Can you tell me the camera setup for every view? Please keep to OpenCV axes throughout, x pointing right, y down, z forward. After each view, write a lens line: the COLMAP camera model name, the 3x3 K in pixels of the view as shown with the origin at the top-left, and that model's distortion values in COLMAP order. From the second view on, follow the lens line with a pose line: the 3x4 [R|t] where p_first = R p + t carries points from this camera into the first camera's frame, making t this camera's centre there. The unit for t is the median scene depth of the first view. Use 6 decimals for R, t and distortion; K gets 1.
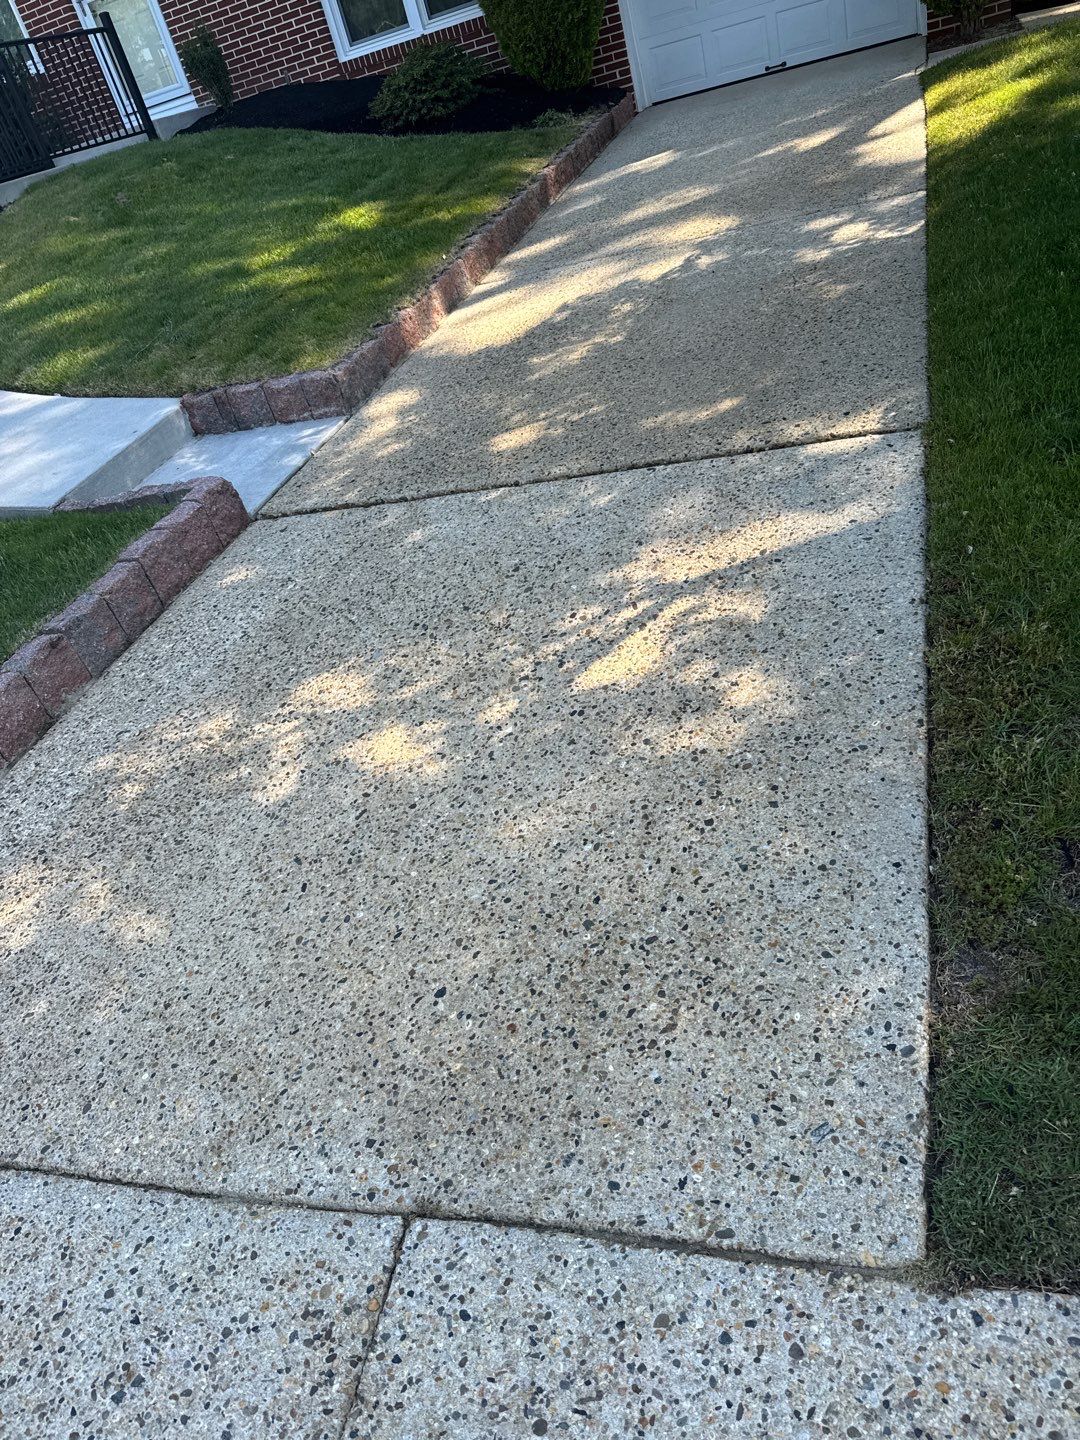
lens RADIAL K [[1037.8, 0, 540.0], [0, 1037.8, 720.0], [0, 0, 1]] dist [0.014920, -0.028043]
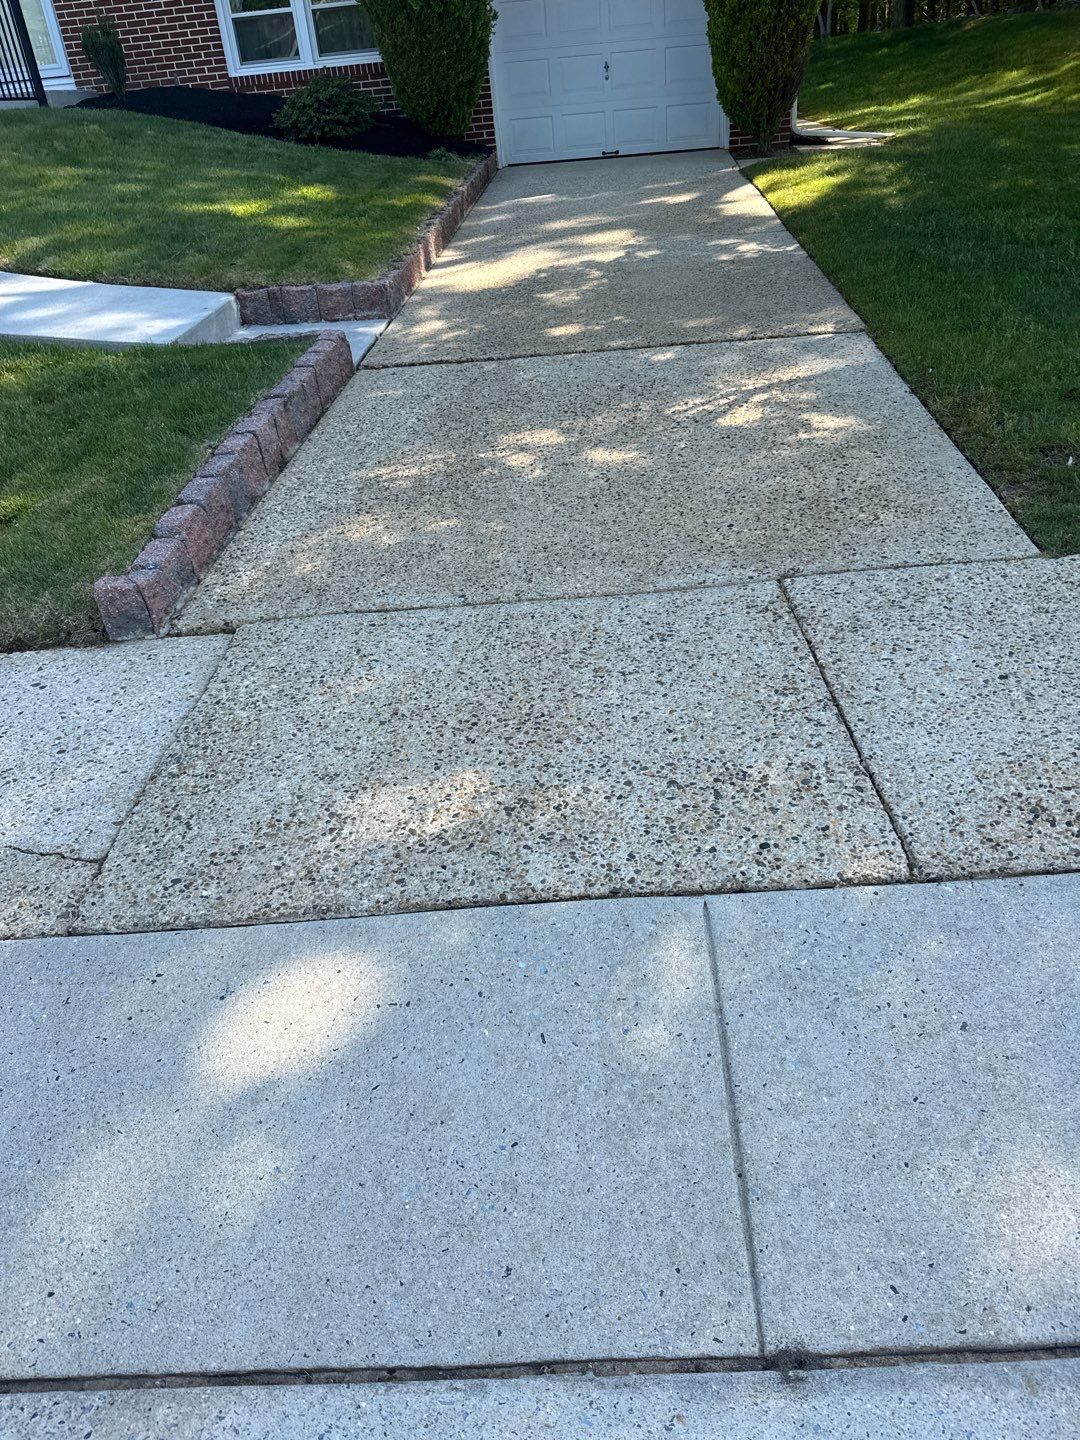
lens RADIAL K [[1075.7, 0, 564.6], [0, 1075.7, 719.9], [0, 0, 1]] dist [0.003638, -0.005460]
pose [[0.952044, 0.027979, 0.304680, -0.908218], [0.003057, 0.994890, -0.100915, 0.779595], [-0.305947, 0.097007, 0.947094, -0.579458]]
